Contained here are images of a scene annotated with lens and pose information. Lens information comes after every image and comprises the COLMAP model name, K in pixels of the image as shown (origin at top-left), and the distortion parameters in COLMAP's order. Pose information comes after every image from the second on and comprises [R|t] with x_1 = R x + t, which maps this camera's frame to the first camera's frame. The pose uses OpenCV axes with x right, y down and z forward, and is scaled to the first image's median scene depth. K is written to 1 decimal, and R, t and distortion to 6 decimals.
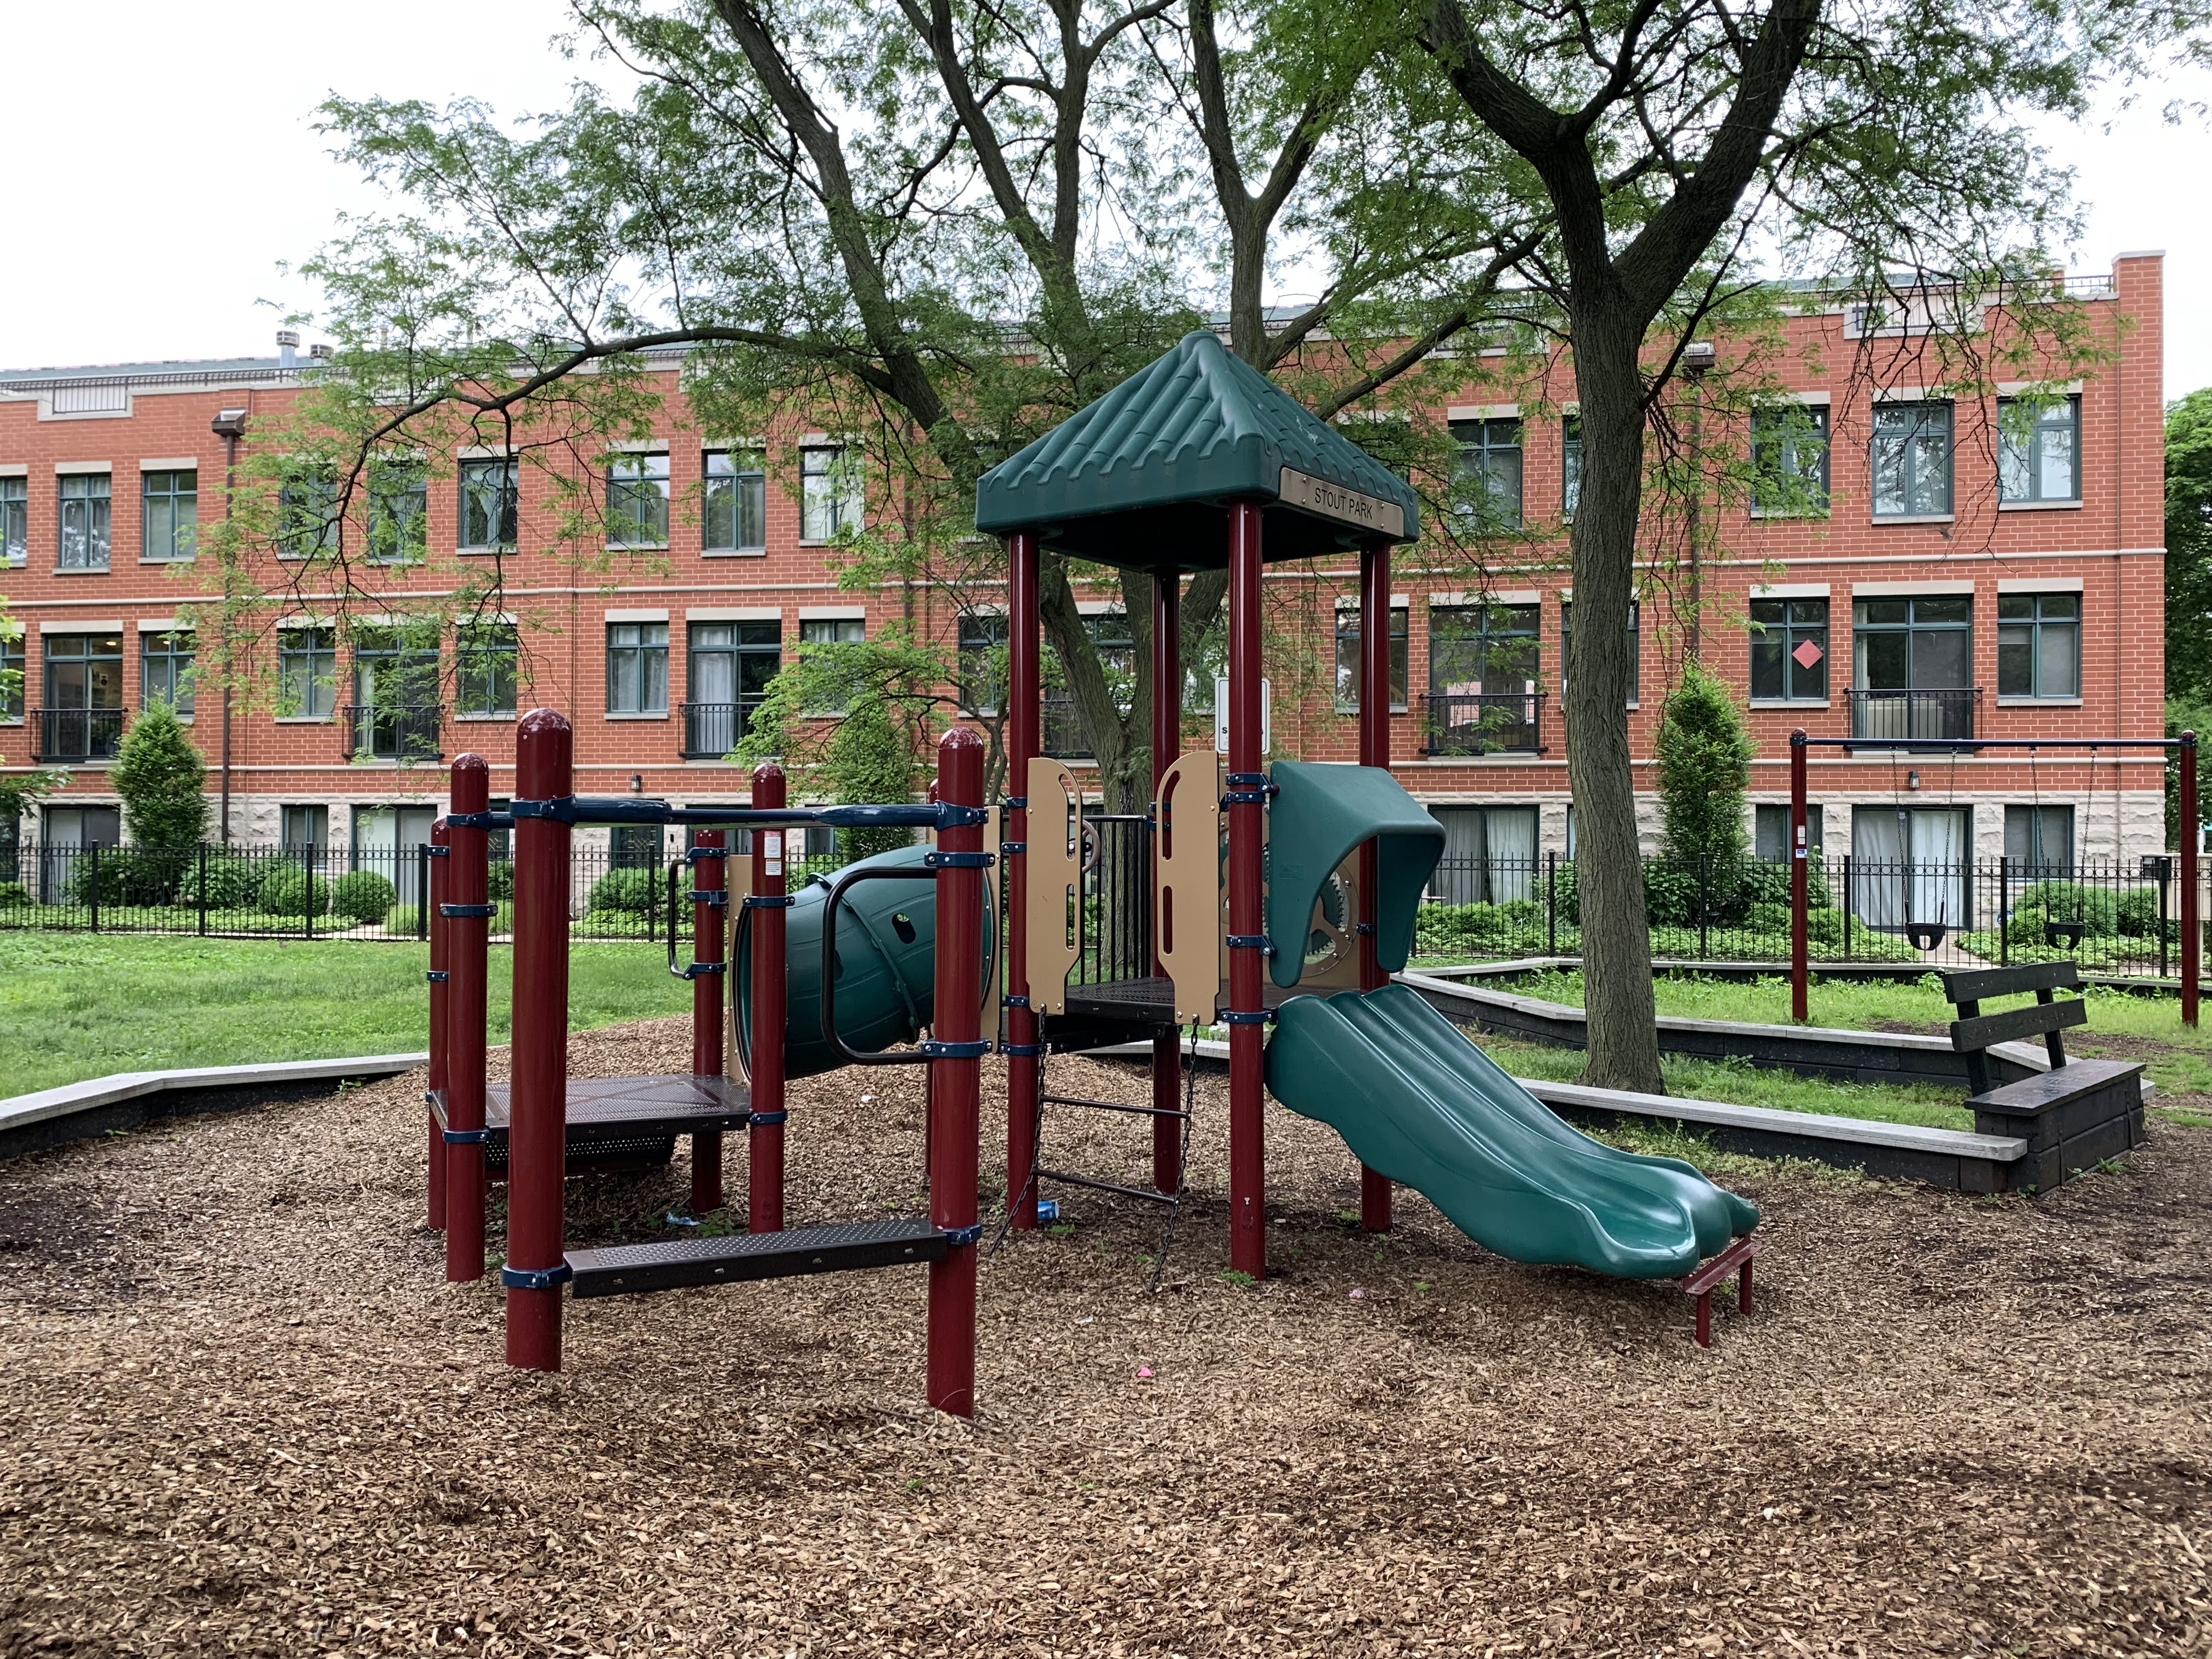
lens RADIAL K [[1684.4, 0, 1114.9], [0, 1684.4, 824.3], [0, 0, 1]] dist [0.014175, -0.004755]
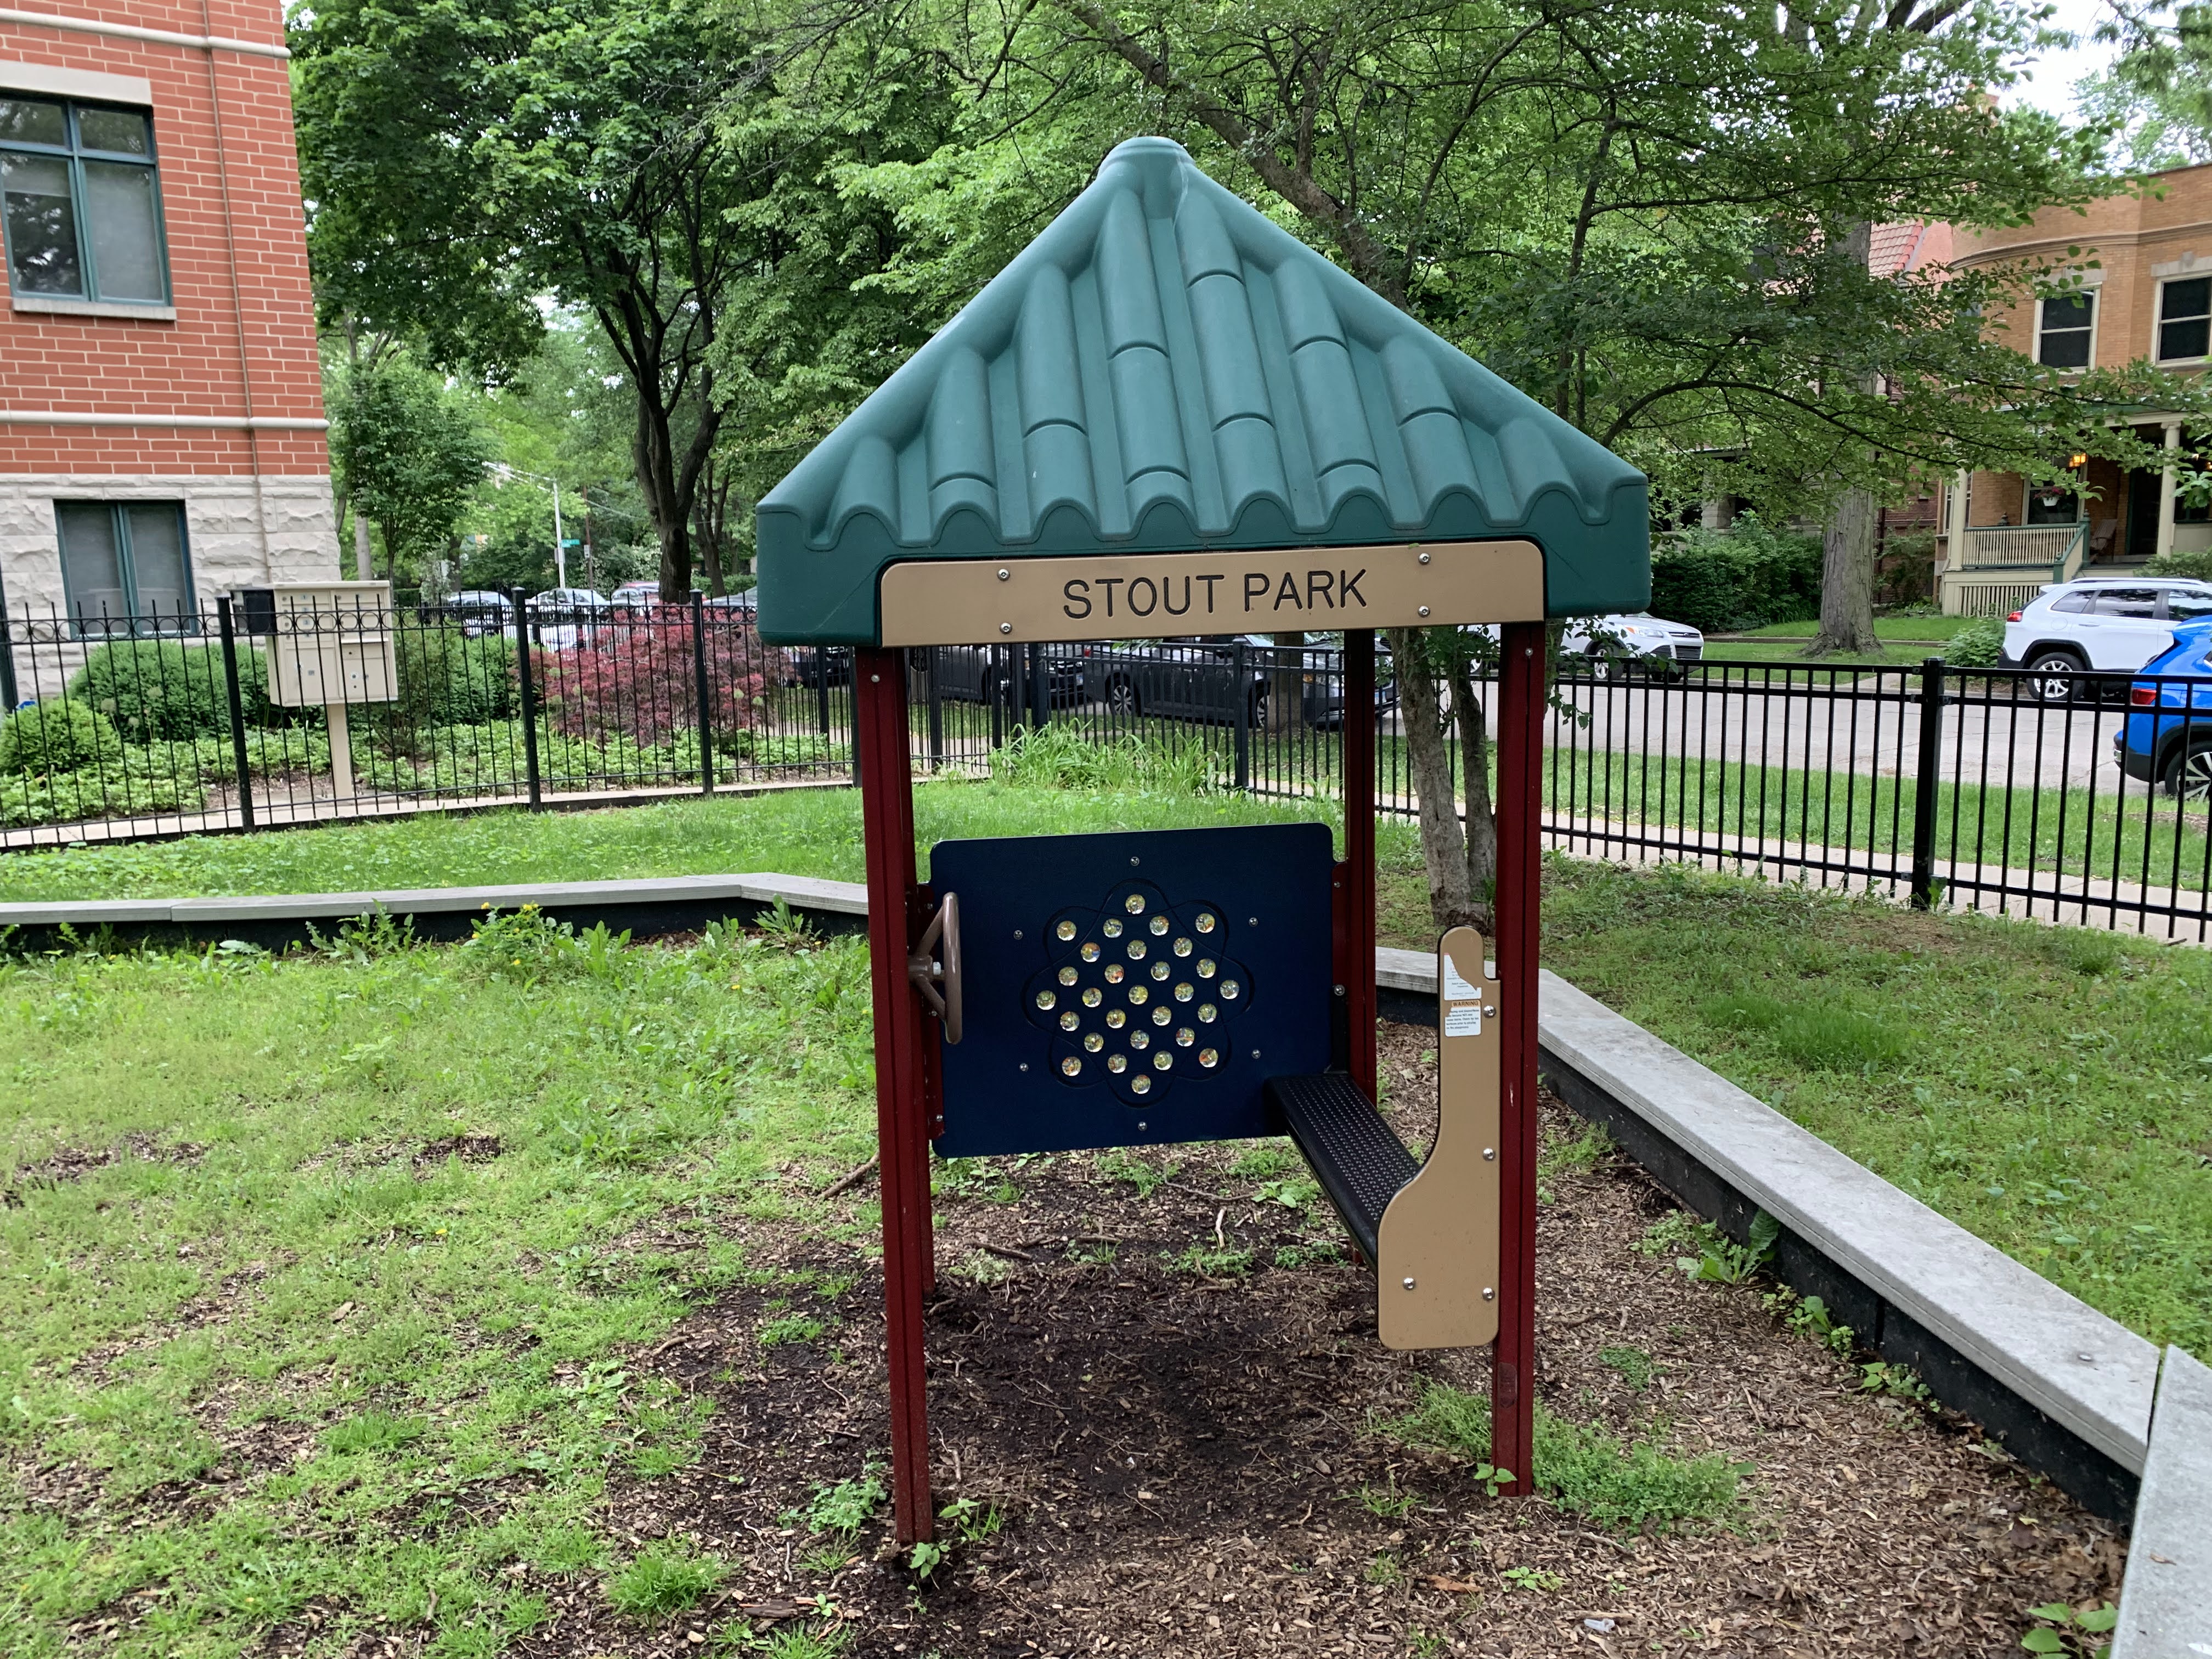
lens RADIAL K [[1684.4, 0, 1101.2], [0, 1684.4, 861.1], [0, 0, 1]] dist [0.014175, -0.004755]
pose [[0.659692, -0.156547, 0.735051, 0.327513], [0.021752, 0.981632, 0.189540, 0.006410], [-0.751222, -0.109049, 0.650980, 0.375271]]
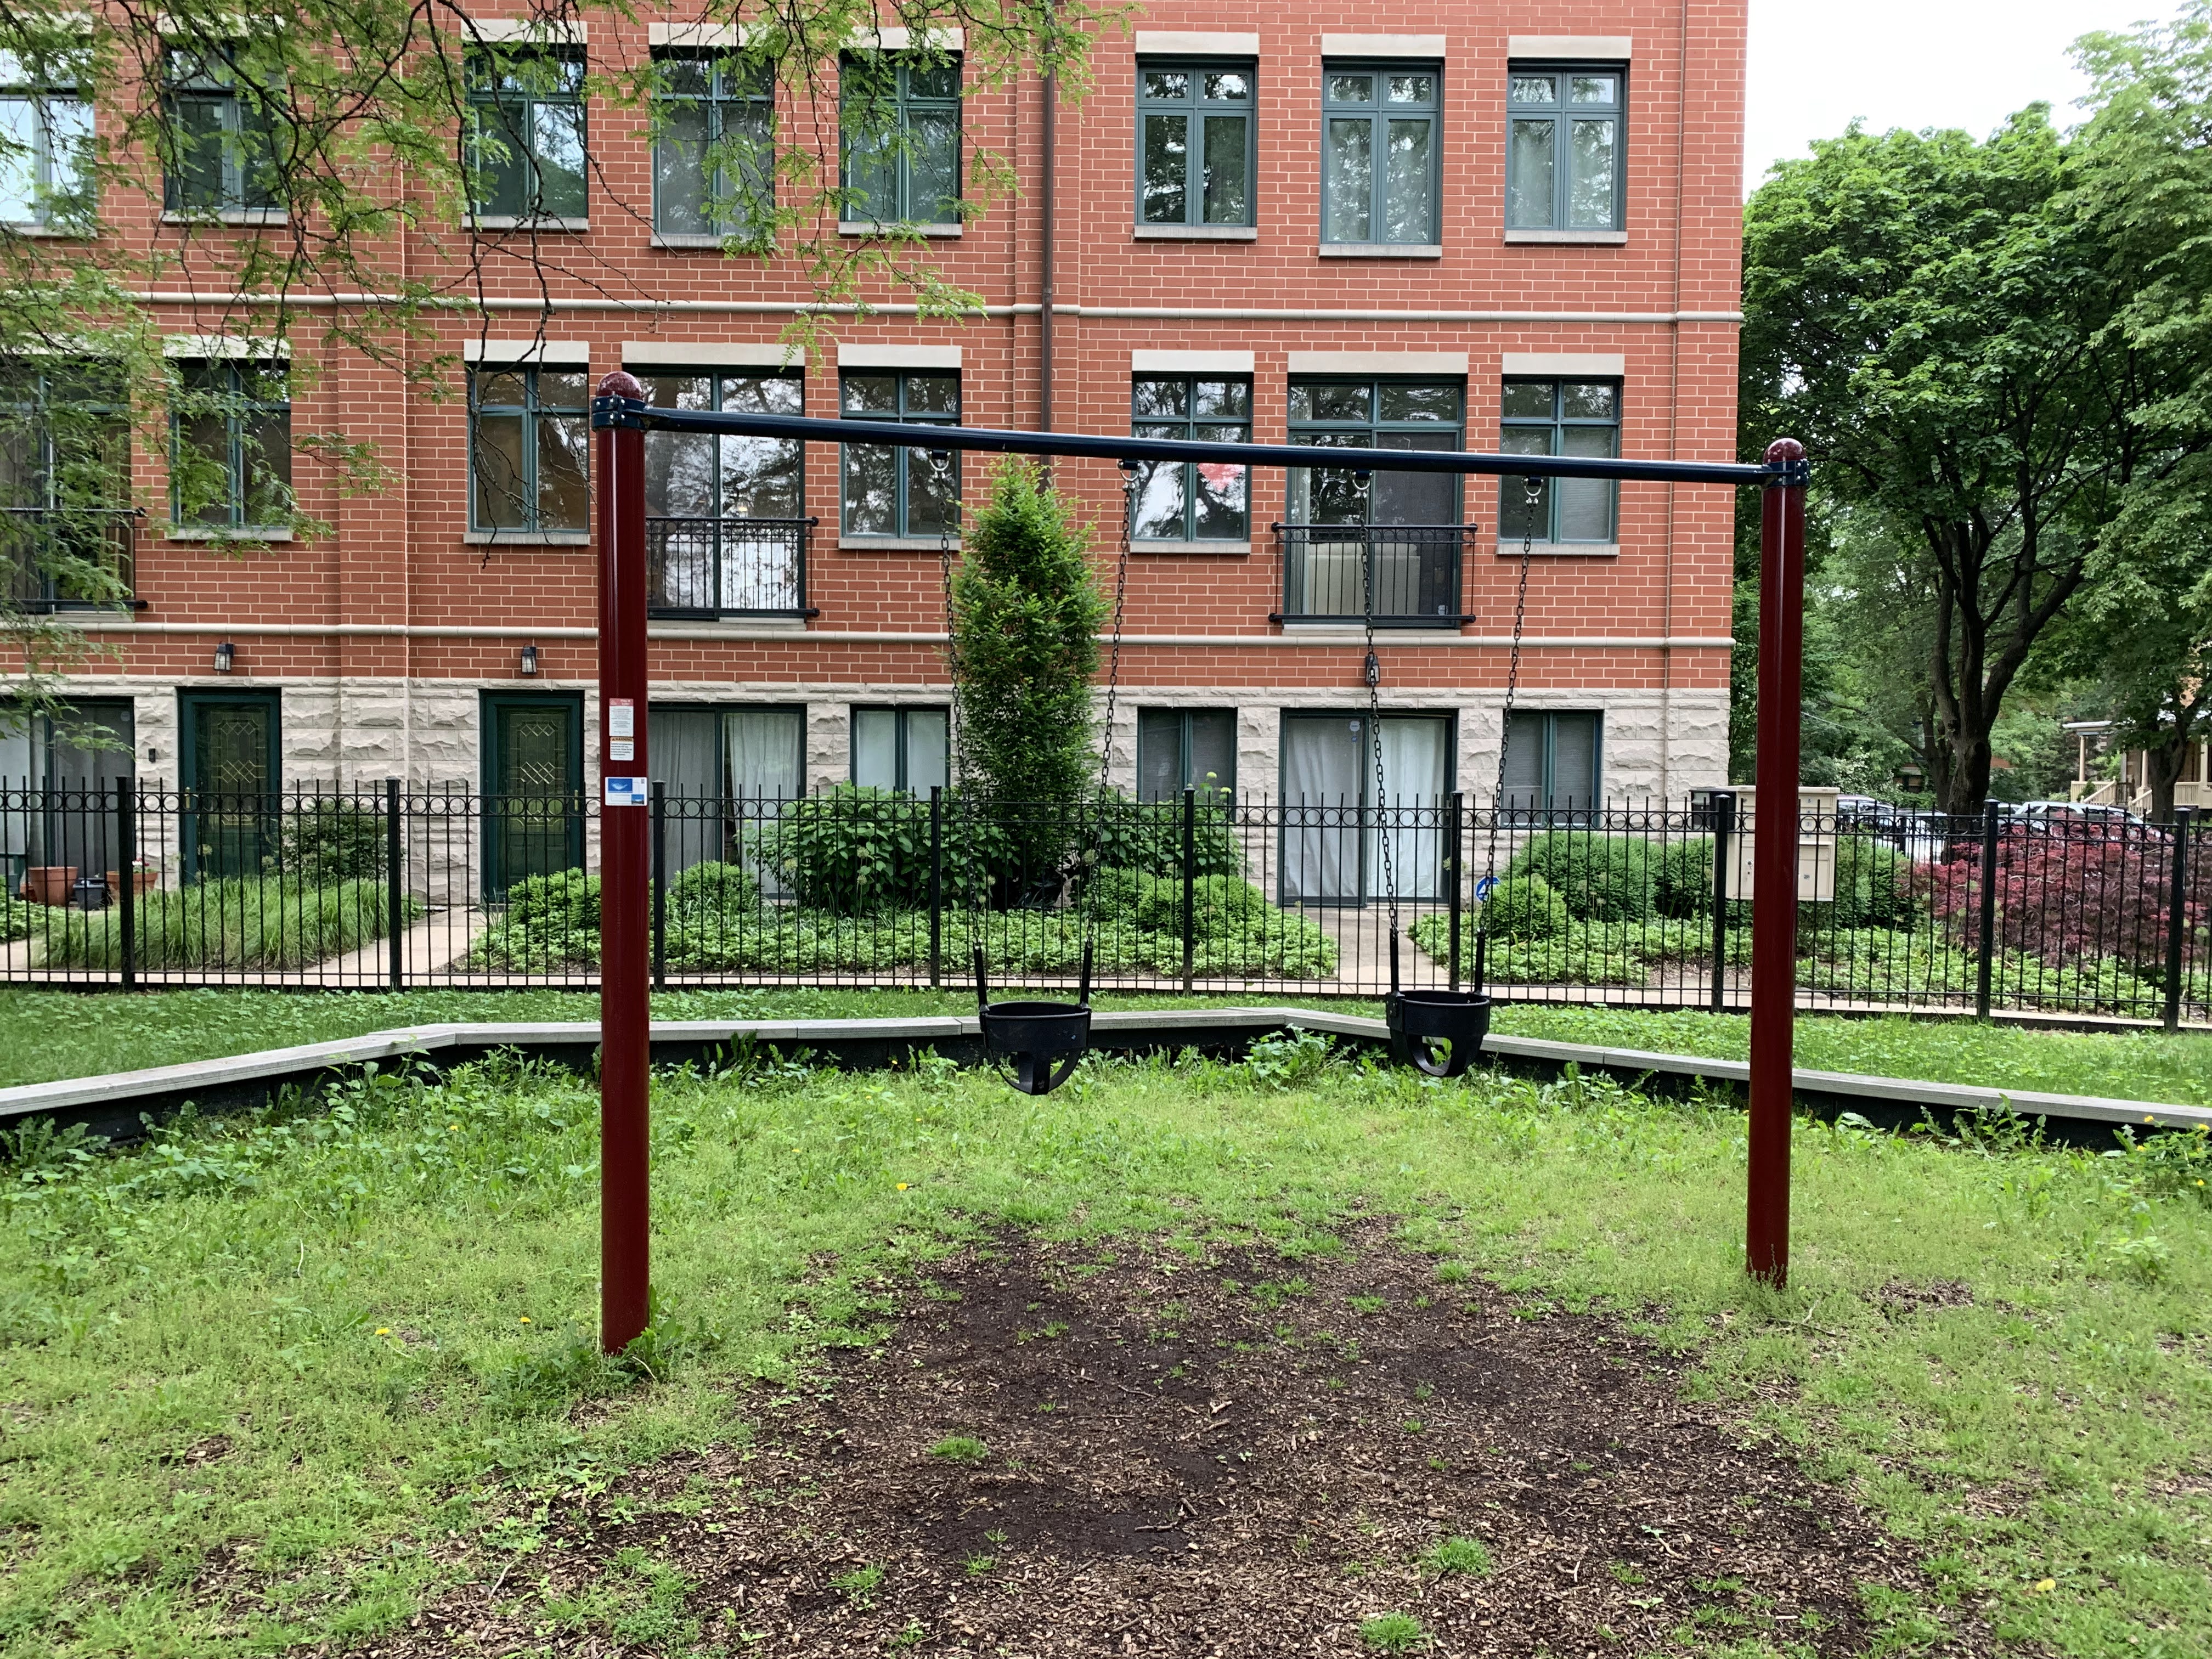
lens RADIAL K [[1684.4, 0, 1088.3], [0, 1684.4, 860.8], [0, 0, 1]] dist [0.014175, -0.004755]
pose [[0.981679, -0.006215, 0.190442, 0.247900], [-0.006004, 0.997963, 0.063515, 0.005970], [-0.190449, -0.063495, 0.979642, 0.396871]]
